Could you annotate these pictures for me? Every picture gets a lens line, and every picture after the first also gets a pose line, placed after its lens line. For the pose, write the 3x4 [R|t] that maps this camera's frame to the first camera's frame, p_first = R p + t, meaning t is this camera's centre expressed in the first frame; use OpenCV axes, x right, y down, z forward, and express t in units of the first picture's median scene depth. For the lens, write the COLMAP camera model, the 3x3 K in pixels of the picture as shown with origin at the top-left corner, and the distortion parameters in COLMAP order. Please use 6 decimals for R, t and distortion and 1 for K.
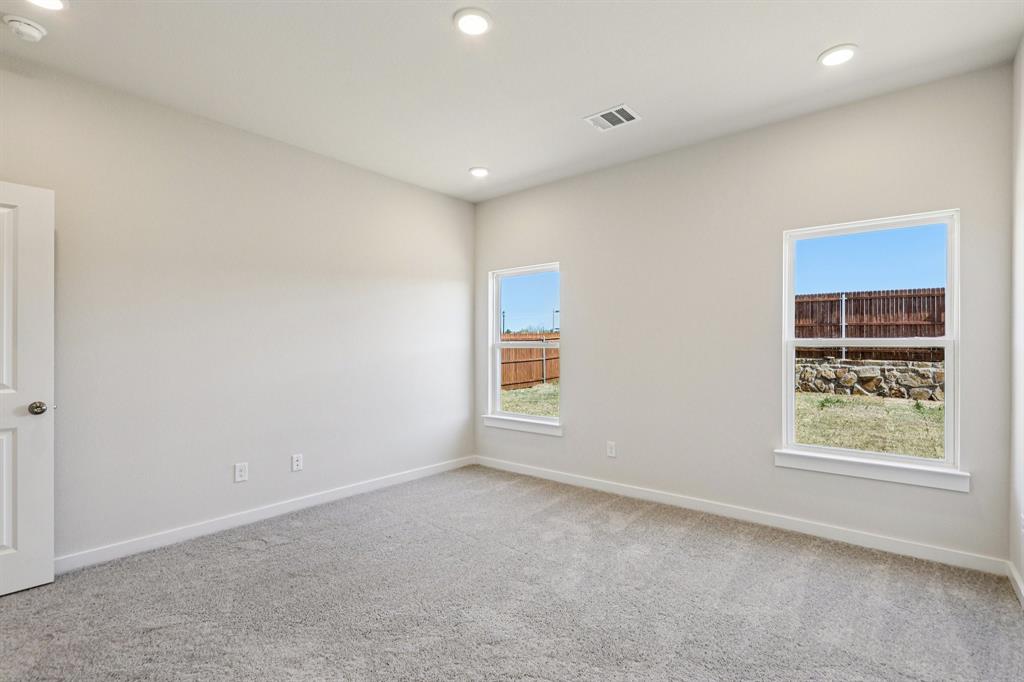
lens RADIAL K [[476.6, 0, 515.0], [0, 476.6, 345.7], [0, 0, 1]] dist [-0.014149, -0.000099]
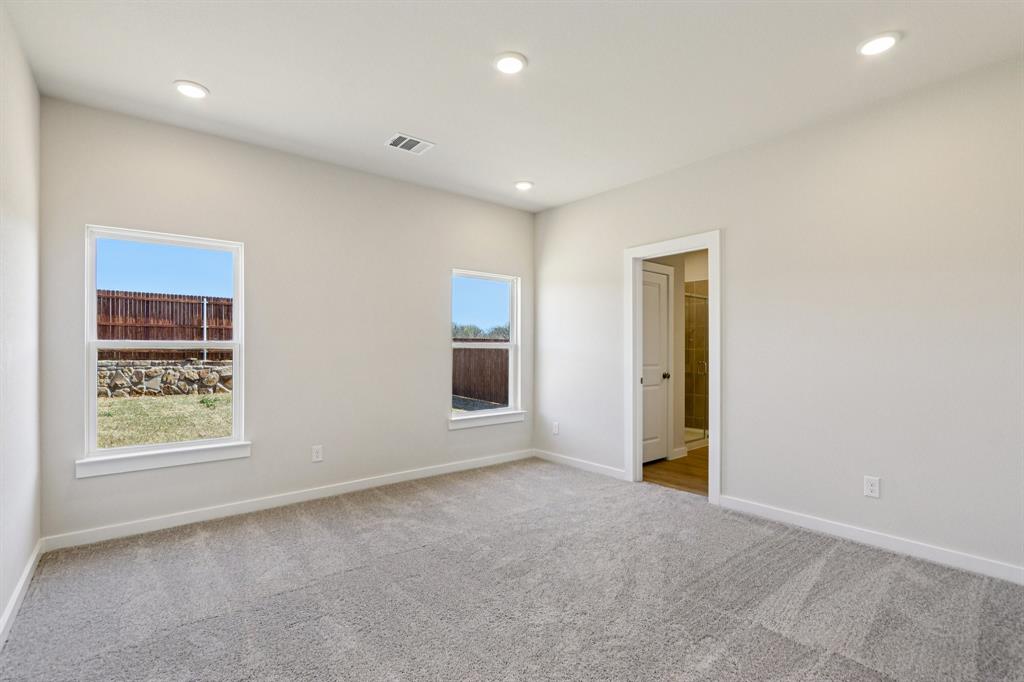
lens RADIAL K [[476.4, 0, 511.7], [0, 476.4, 345.5], [0, 0, 1]] dist [0.001403, -0.000424]
pose [[0.187248, 0.006519, 0.982291, -0.213678], [-0.002067, 0.999978, -0.006243, 0.001038], [-0.982311, -0.000862, 0.187257, 0.136708]]
